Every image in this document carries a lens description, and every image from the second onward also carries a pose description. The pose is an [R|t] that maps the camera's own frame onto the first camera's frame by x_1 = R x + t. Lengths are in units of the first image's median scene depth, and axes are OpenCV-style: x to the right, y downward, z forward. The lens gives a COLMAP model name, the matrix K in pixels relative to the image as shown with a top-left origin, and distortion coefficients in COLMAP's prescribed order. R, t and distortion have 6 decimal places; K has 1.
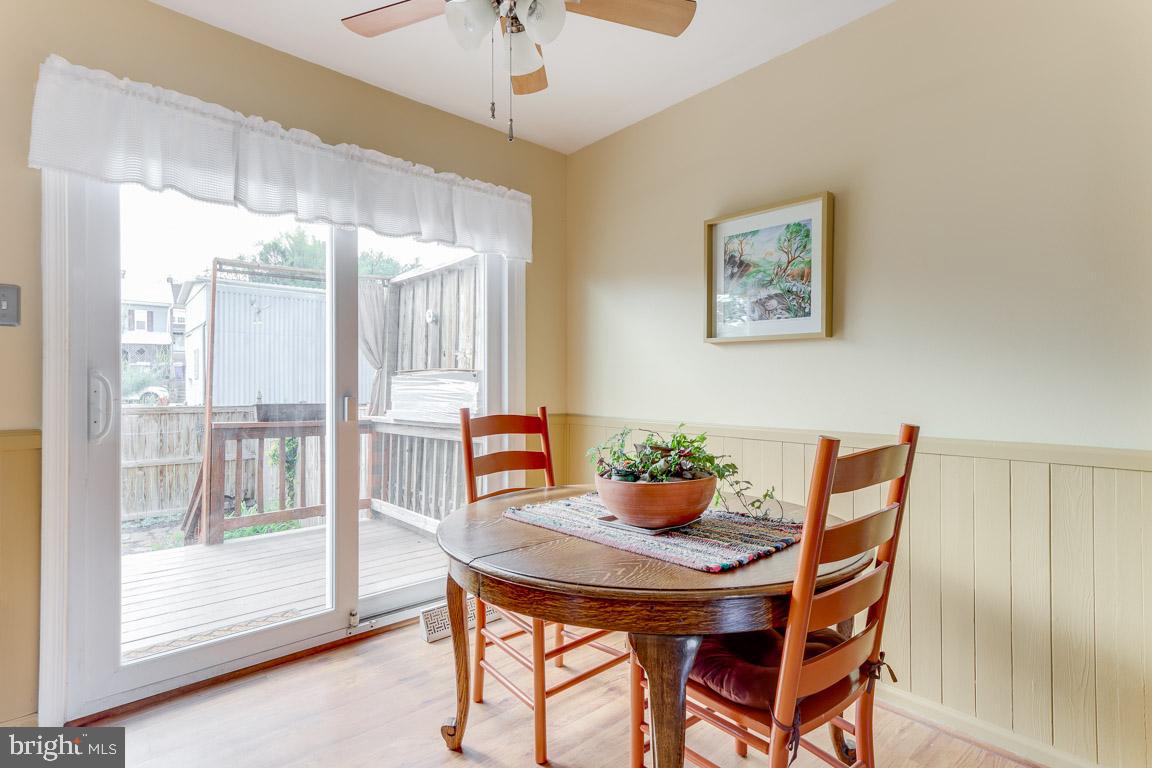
lens RADIAL K [[538.5, 0, 551.5], [0, 538.5, 382.1], [0, 0, 1]] dist [0.000881, 0.000074]
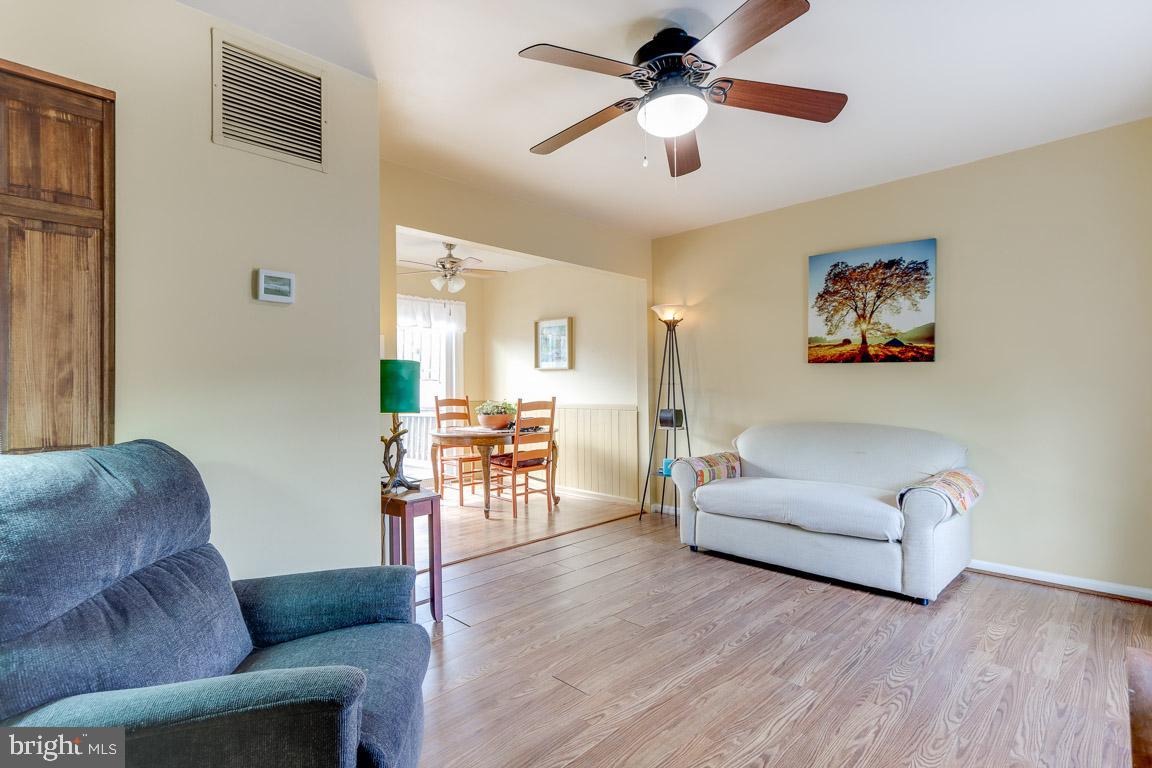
lens RADIAL K [[554.5, 0, 572.6], [0, 554.5, 380.4], [0, 0, 1]] dist [0.001806, 0.000101]
pose [[0.996078, -0.005194, 0.088328, 0.274885], [0.005796, 0.999962, -0.006563, -0.007844], [-0.088291, 0.007049, 0.996070, -1.830771]]
